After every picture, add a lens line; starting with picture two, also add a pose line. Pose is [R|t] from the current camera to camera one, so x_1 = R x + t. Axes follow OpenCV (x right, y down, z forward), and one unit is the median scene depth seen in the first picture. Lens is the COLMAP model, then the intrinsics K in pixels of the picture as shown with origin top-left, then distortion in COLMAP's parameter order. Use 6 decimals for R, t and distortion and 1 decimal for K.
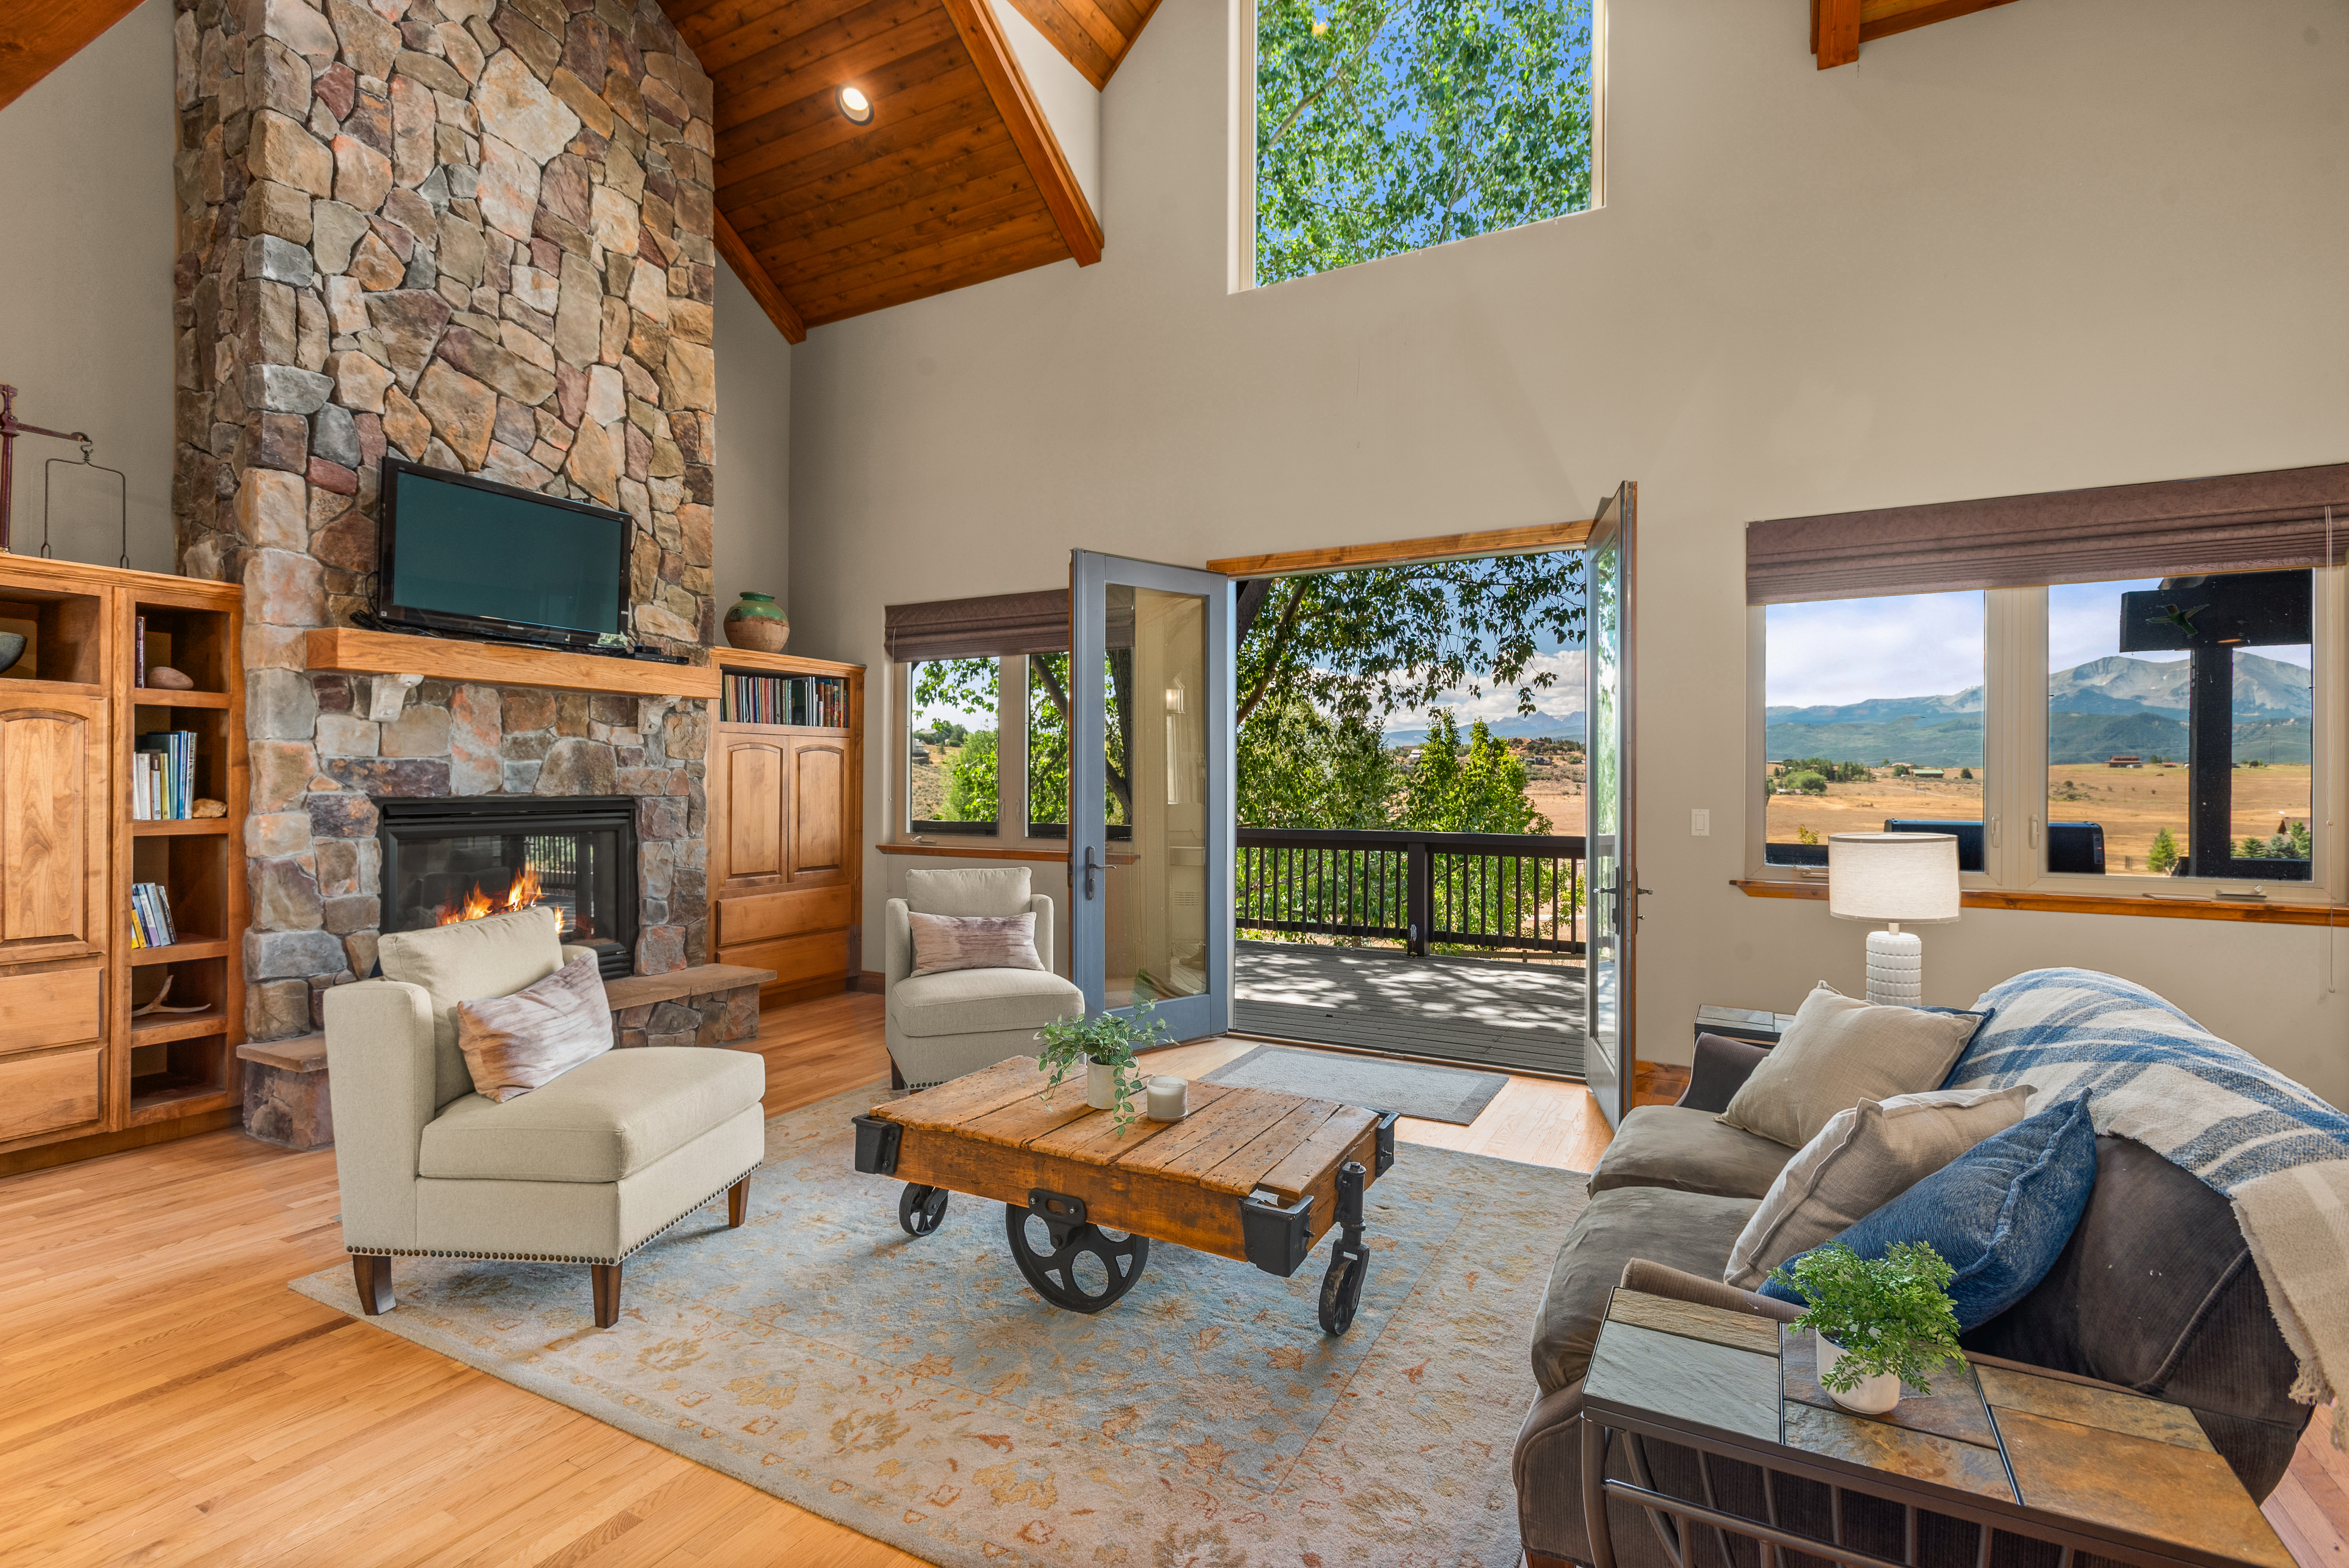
lens RADIAL K [[1097.4, 0, 1174.5], [0, 1097.4, 784.0], [0, 0, 1]] dist [0.018380, -0.000048]
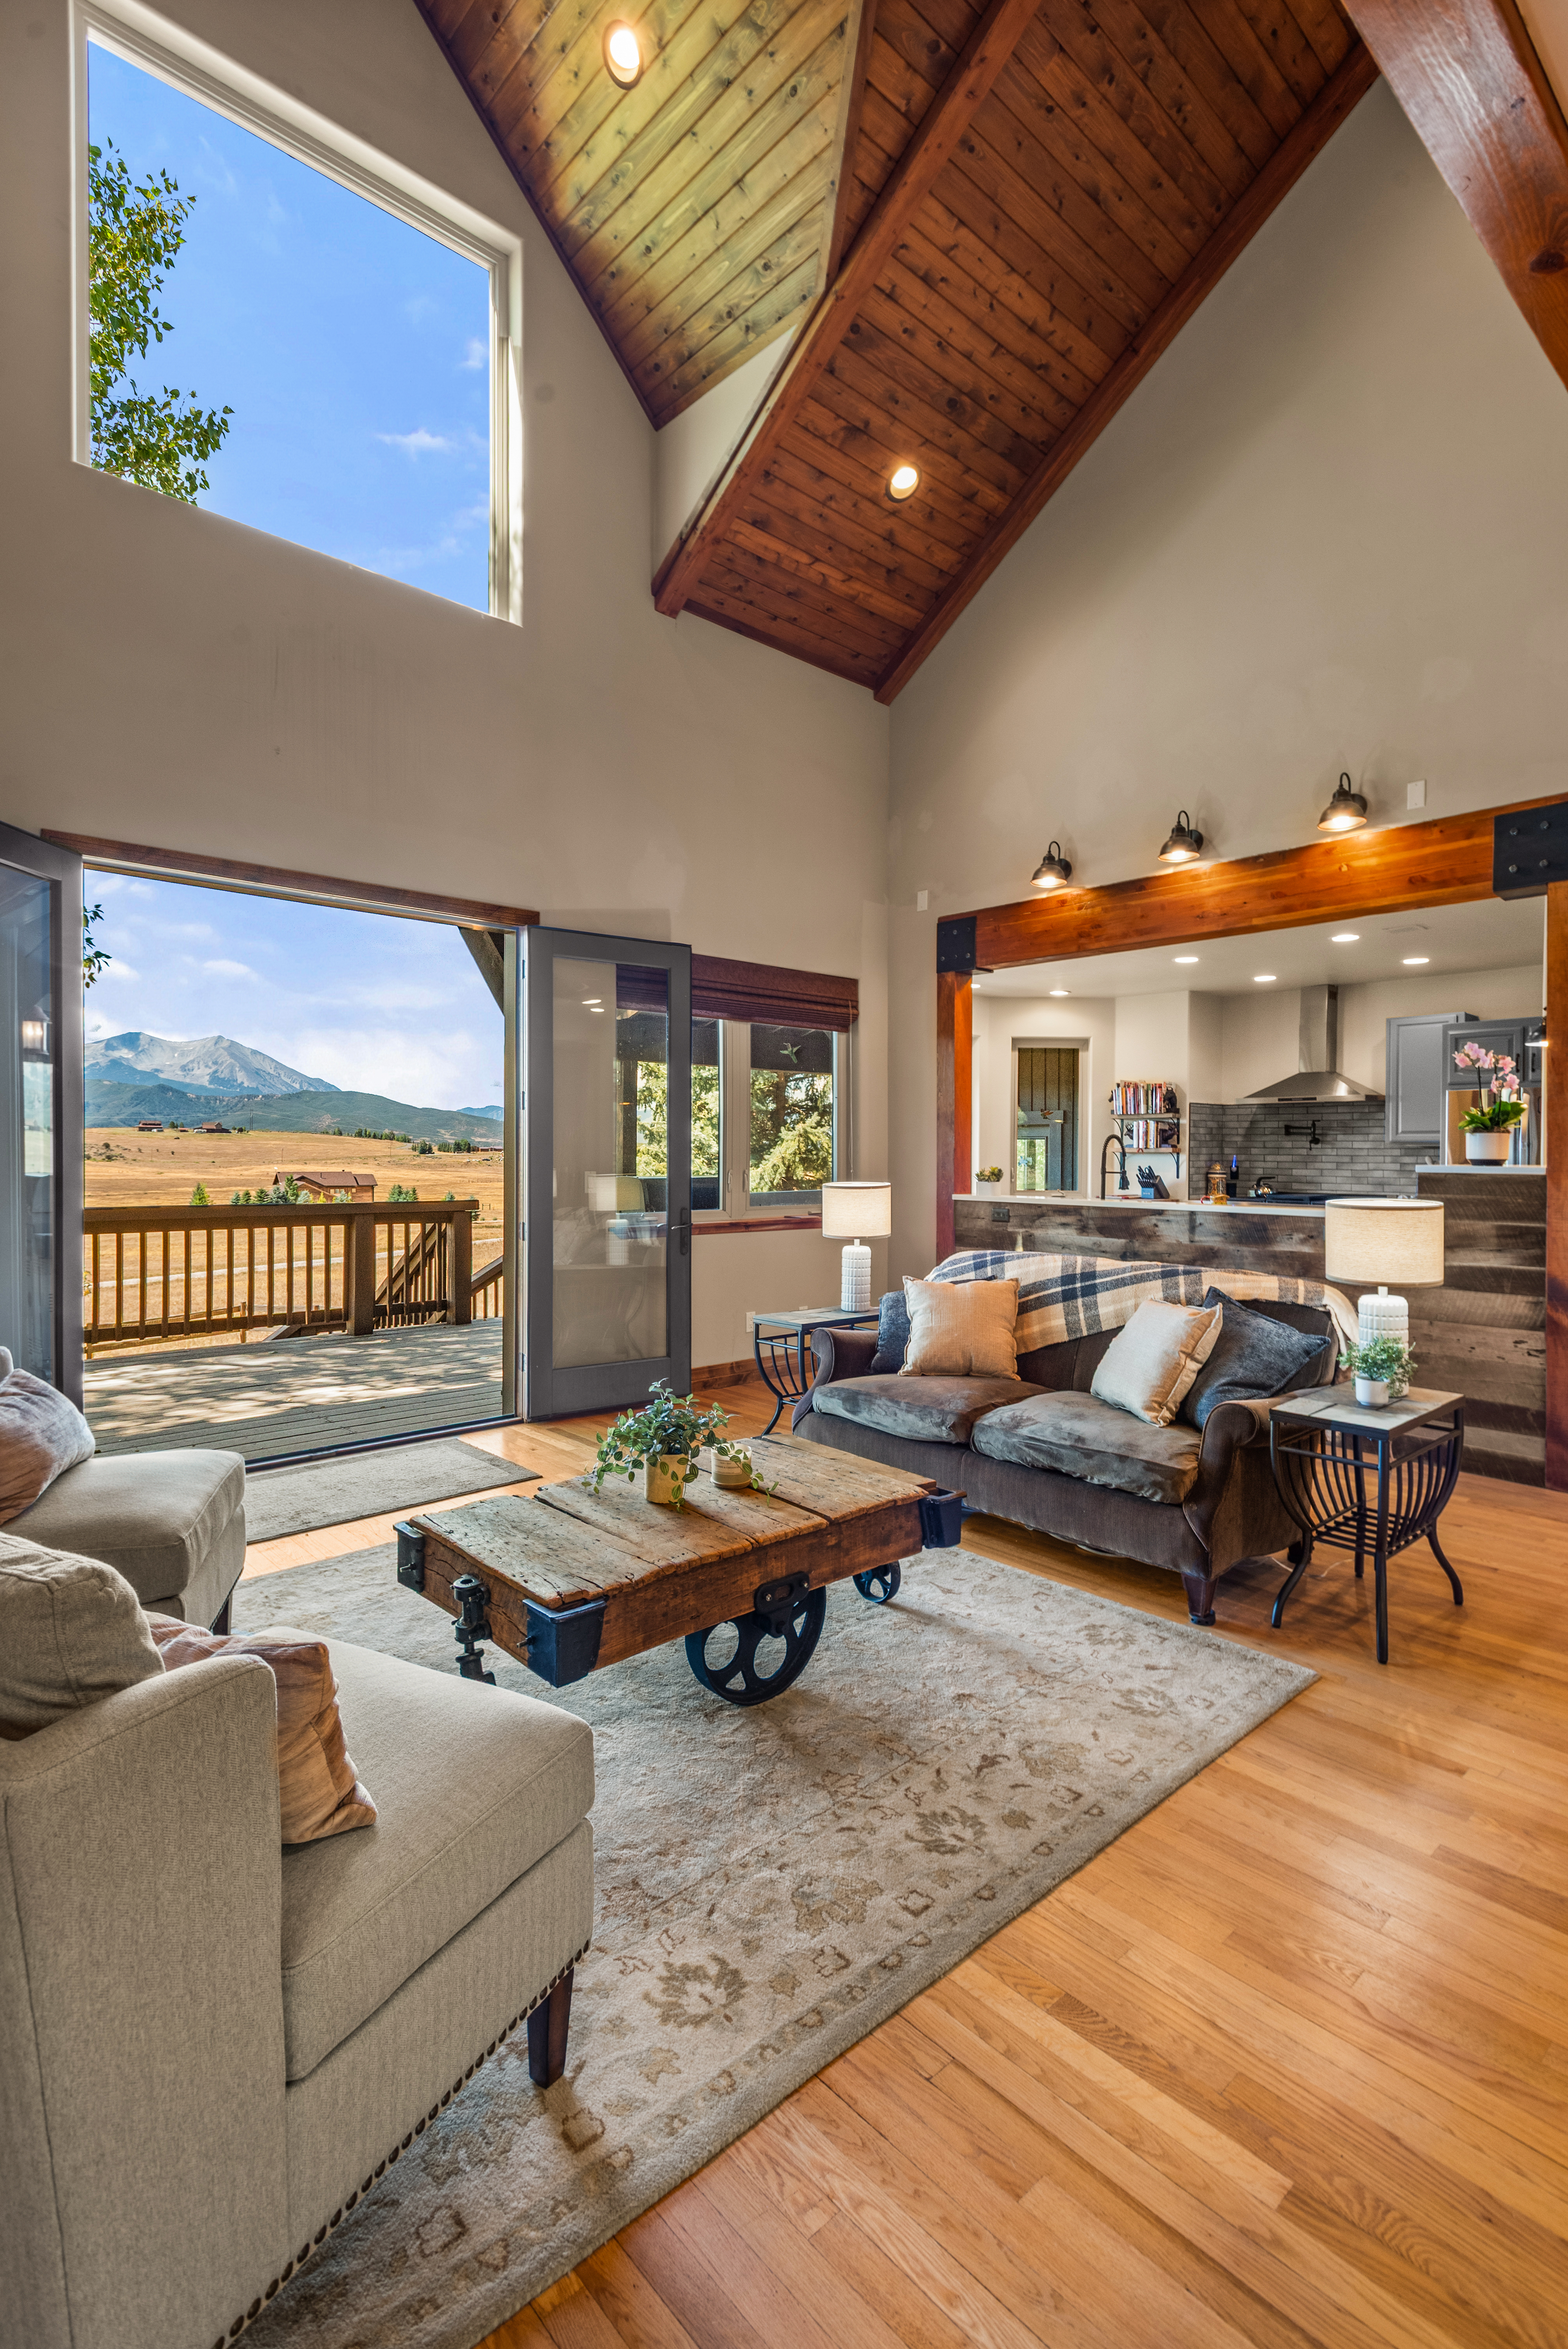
lens RADIAL K [[1097.4, 0, 799.2], [0, 1097.4, 1159.2], [0, 0, 1]] dist [0.018380, -0.000048]
pose [[0.322878, -0.008944, 0.946398, -0.991300], [-0.002910, 0.999941, 0.010443, -0.006247], [-0.946436, -0.006126, 0.322833, 0.662427]]
